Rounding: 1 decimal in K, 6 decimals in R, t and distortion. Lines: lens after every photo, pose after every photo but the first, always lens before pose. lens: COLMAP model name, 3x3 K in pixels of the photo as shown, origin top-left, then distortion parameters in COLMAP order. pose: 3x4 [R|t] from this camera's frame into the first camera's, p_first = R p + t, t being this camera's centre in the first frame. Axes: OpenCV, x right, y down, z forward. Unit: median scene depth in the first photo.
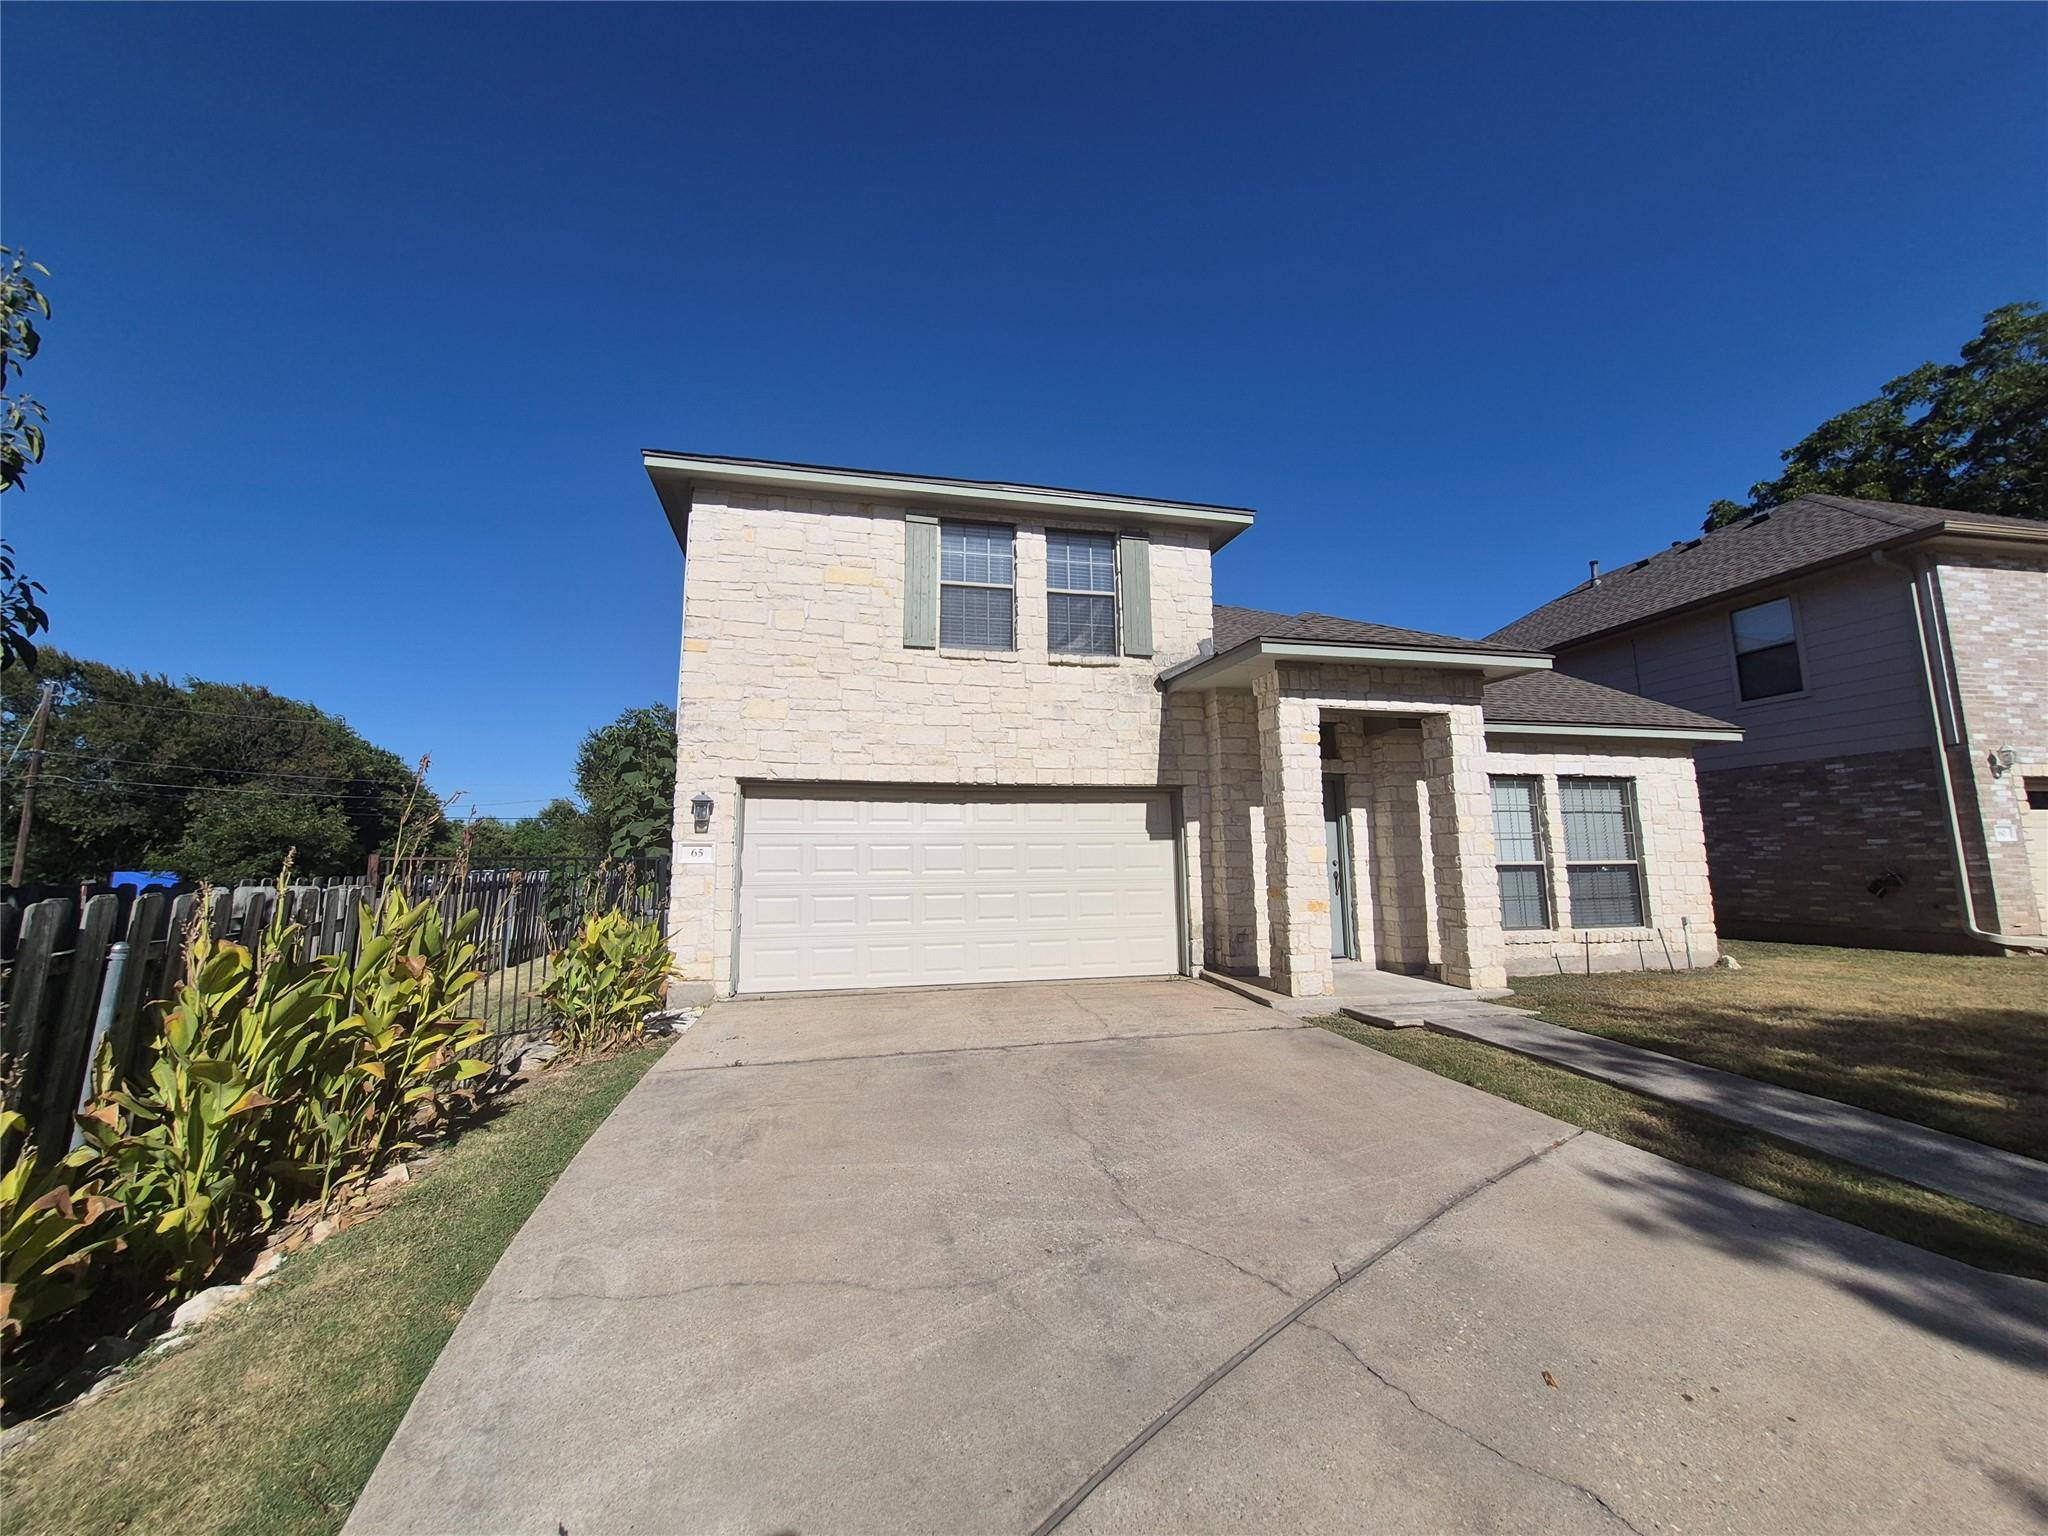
lens RADIAL K [[803.2, 0, 1001.2], [0, 803.2, 748.2], [0, 0, 1]] dist [0.000089, 0.000118]
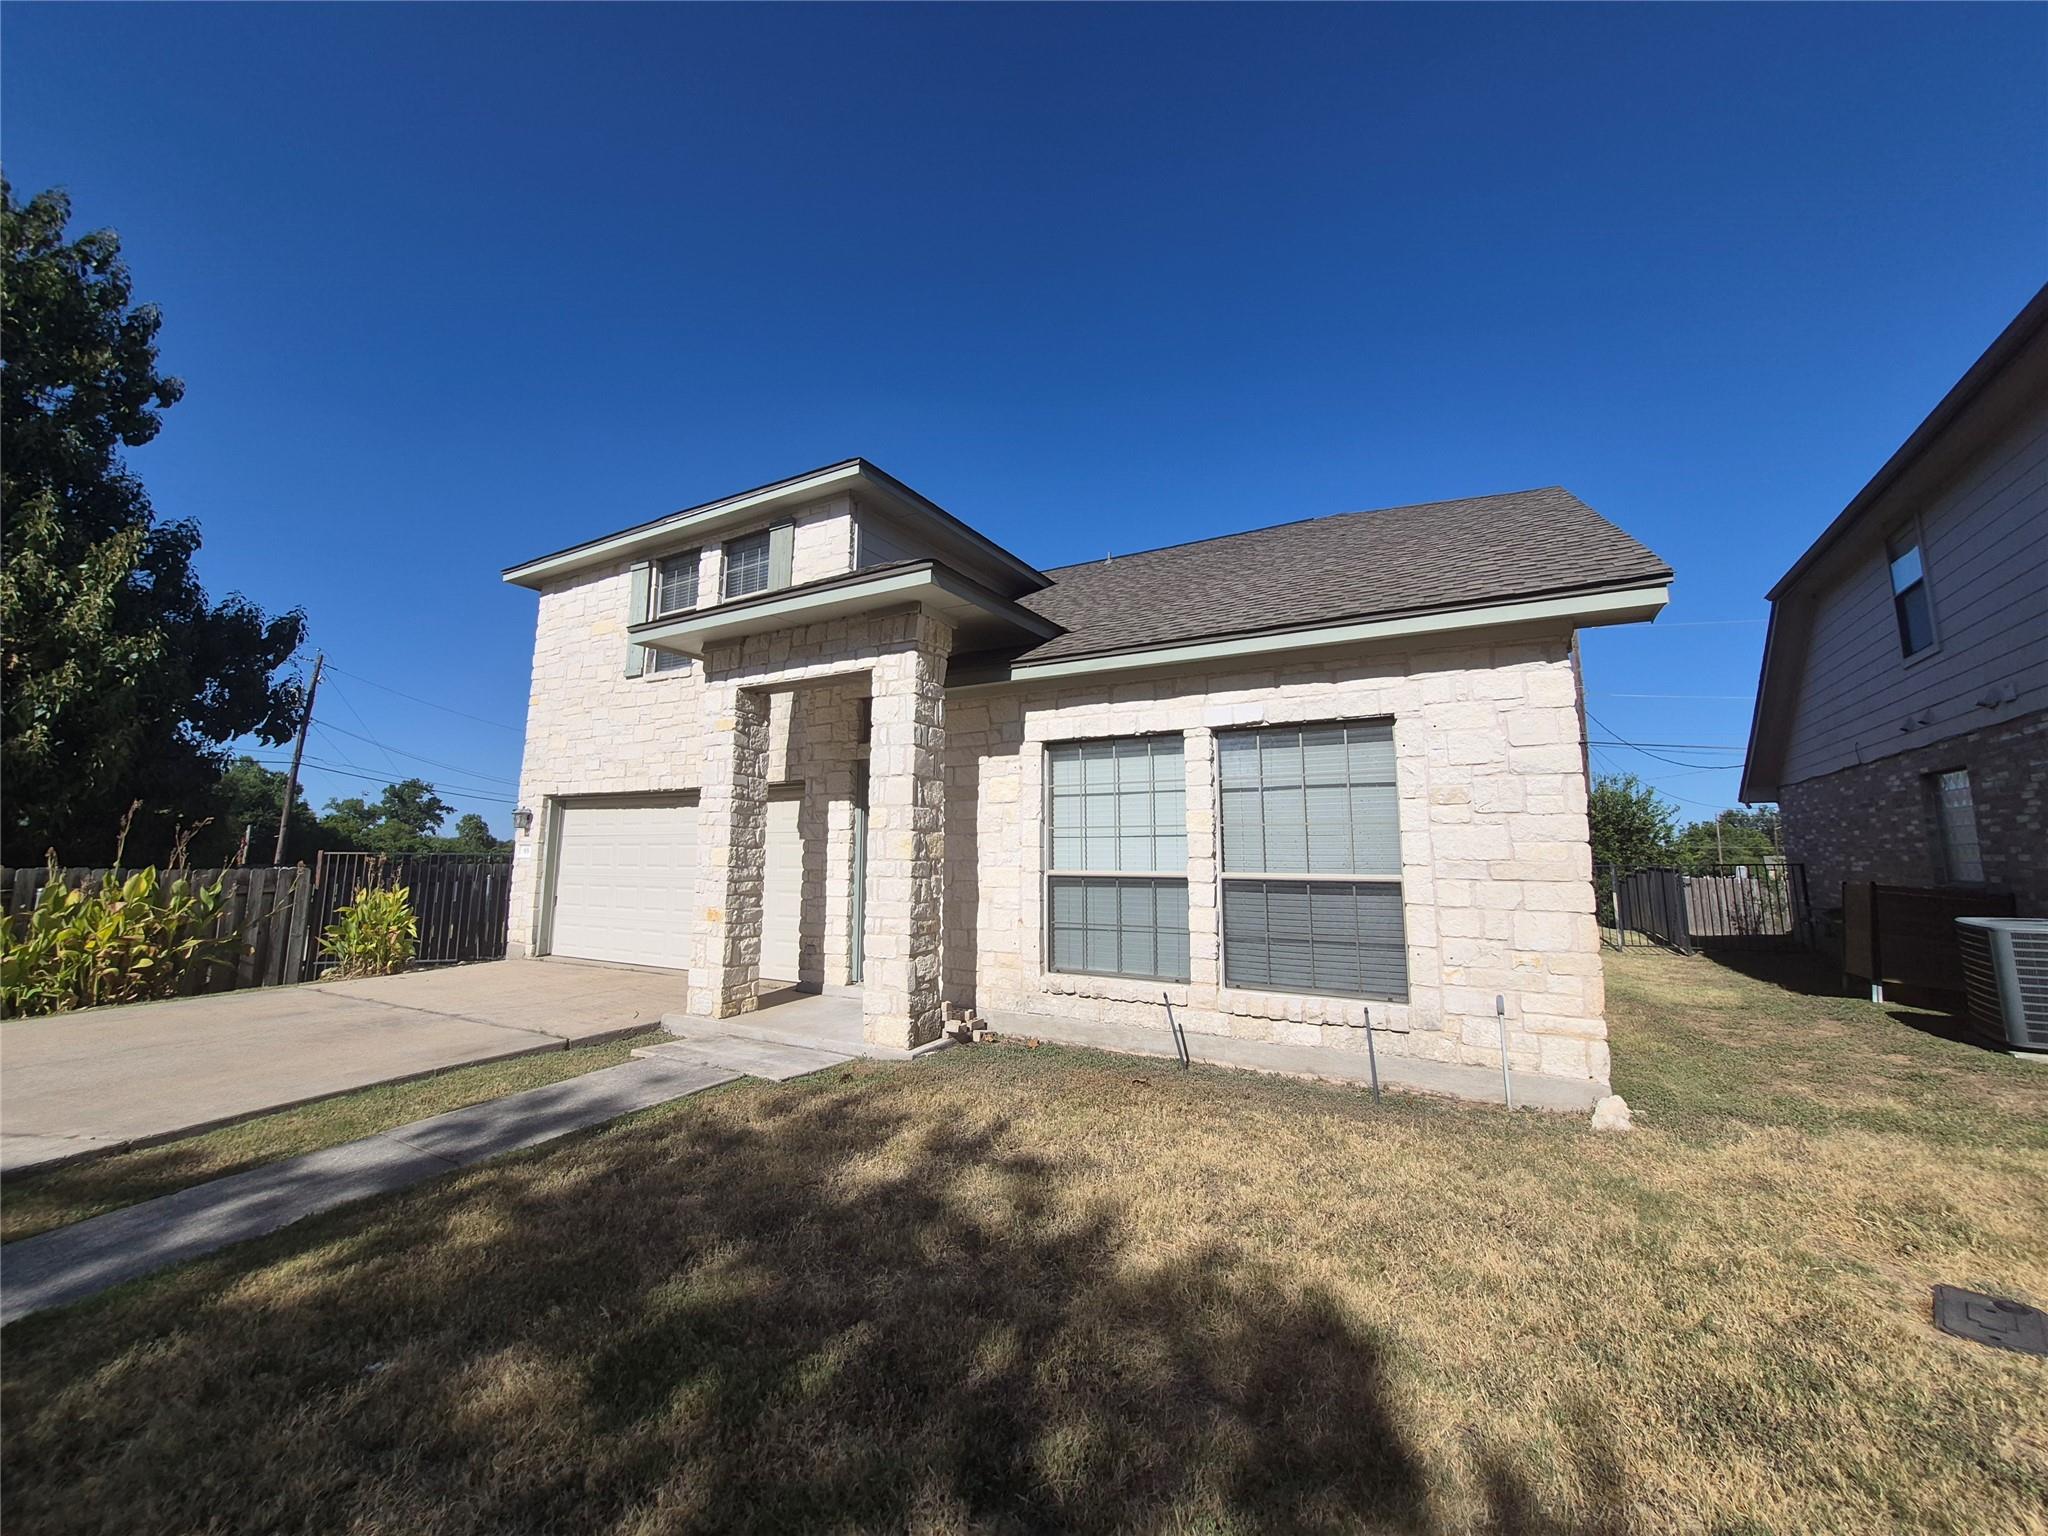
lens RADIAL K [[803.2, 0, 1001.2], [0, 803.2, 748.2], [0, 0, 1]] dist [0.000089, 0.000118]
pose [[0.729021, -0.081511, -0.679621, 1.055156], [0.084563, 0.996003, -0.028747, 0.056387], [0.679248, -0.036513, 0.733000, 0.489987]]
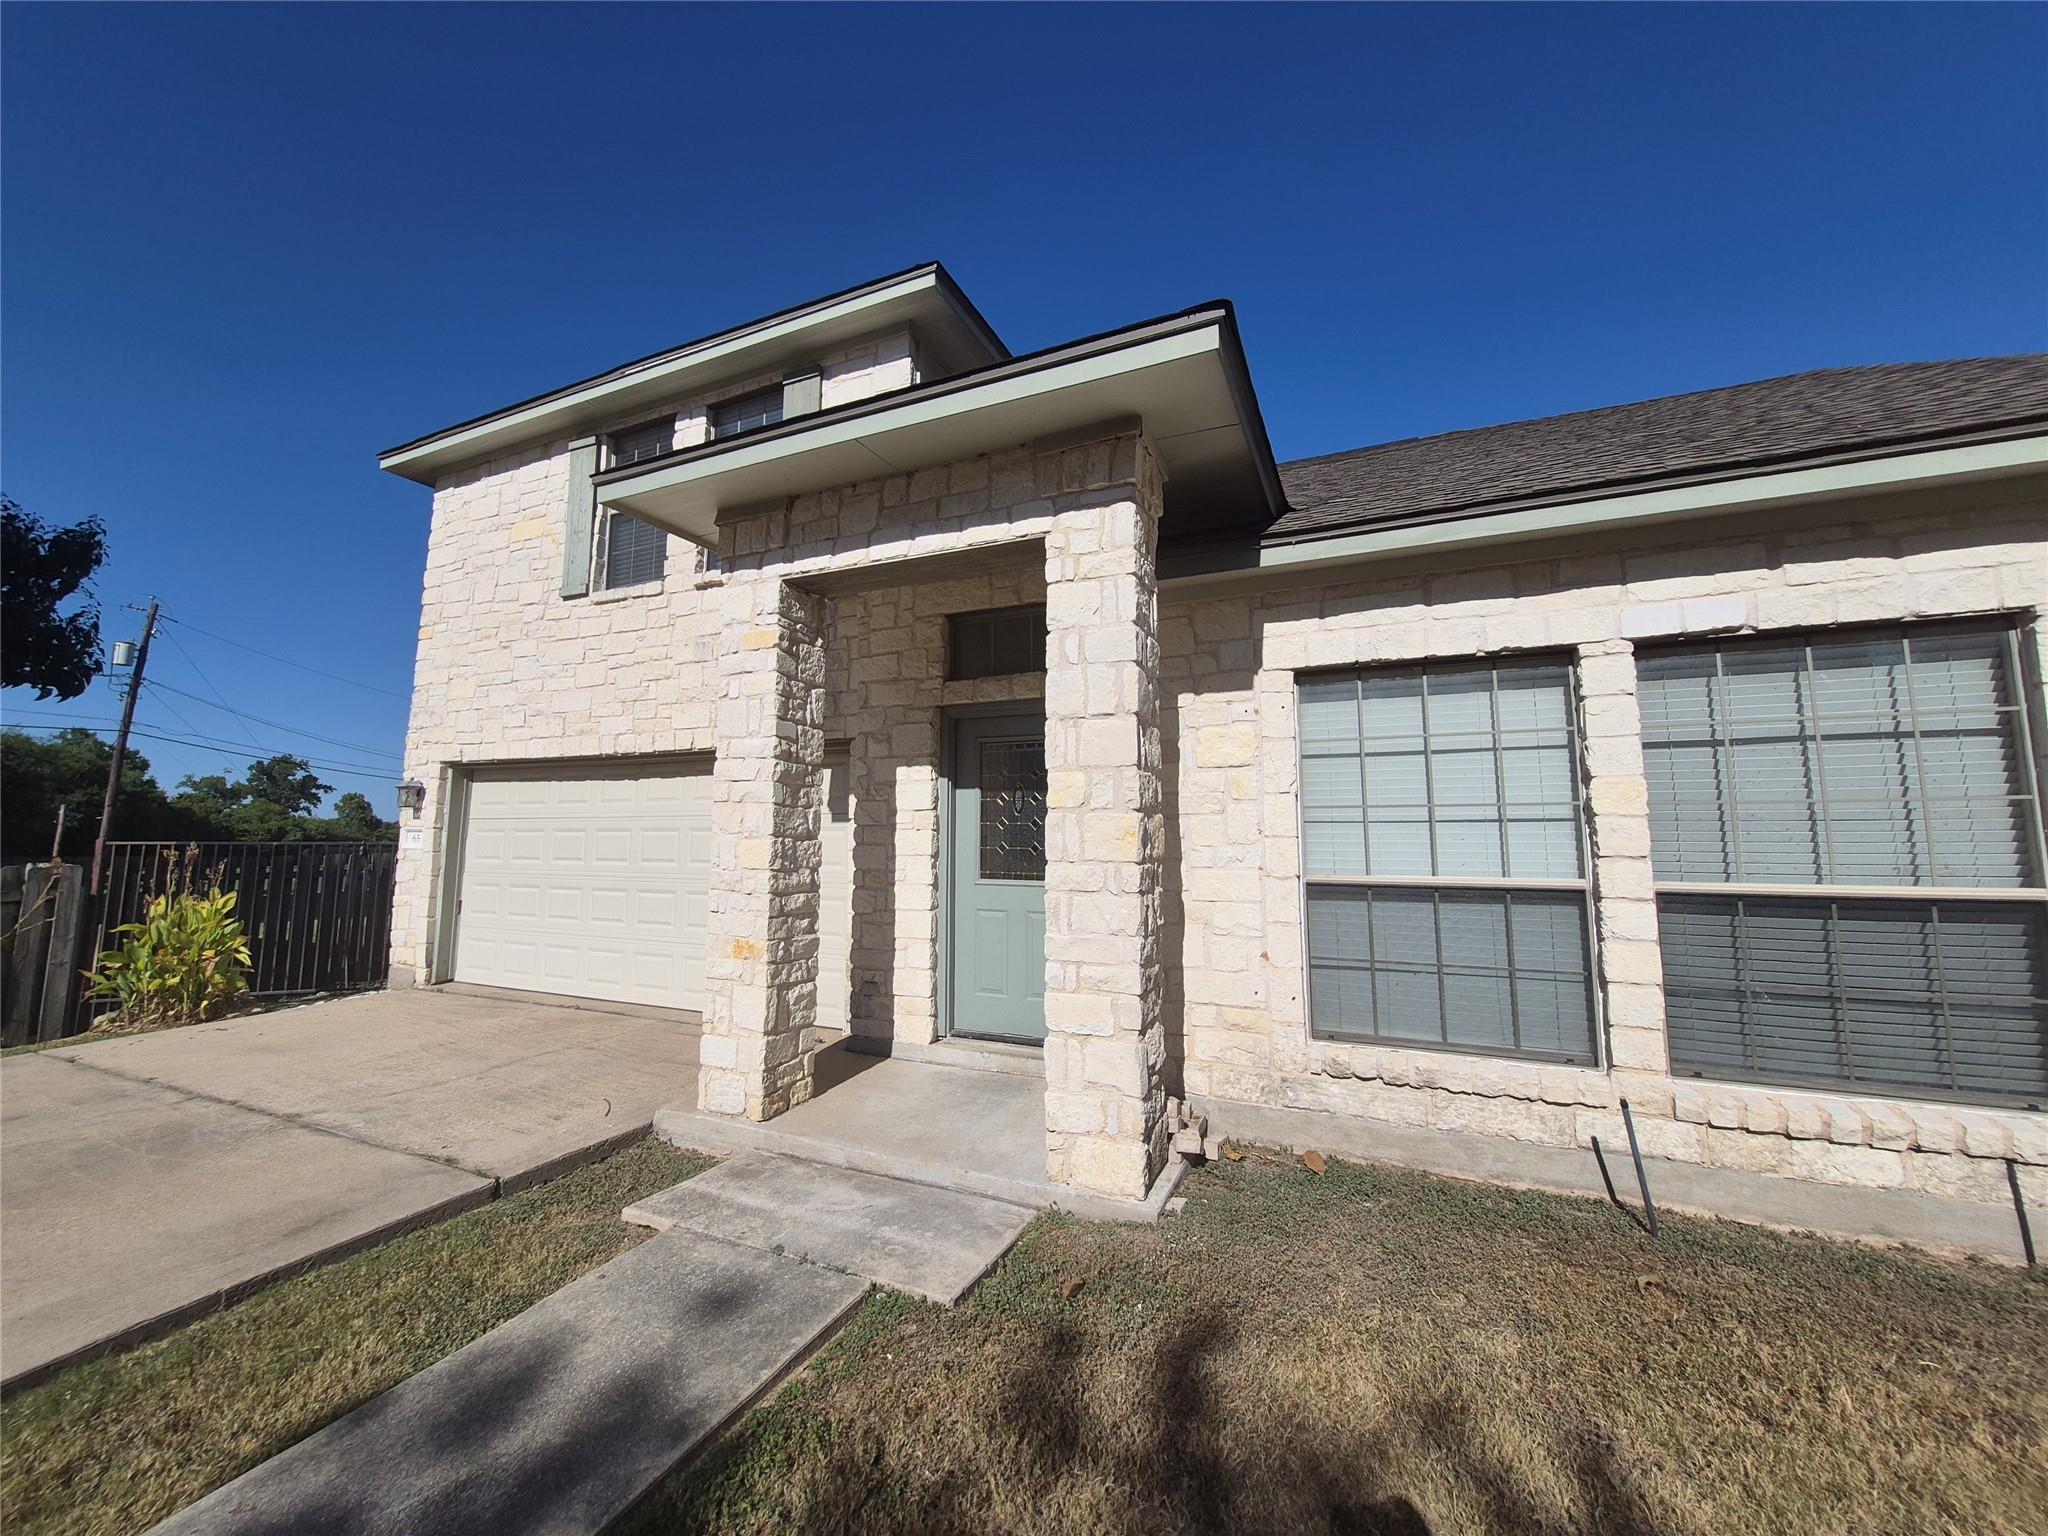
lens RADIAL K [[803.2, 0, 1001.2], [0, 803.2, 748.2], [0, 0, 1]] dist [0.000089, 0.000118]
pose [[0.791795, -0.059100, -0.607921, 0.735168], [0.076536, 0.997063, 0.002754, 0.063038], [0.605973, -0.048708, 0.793992, 0.583190]]
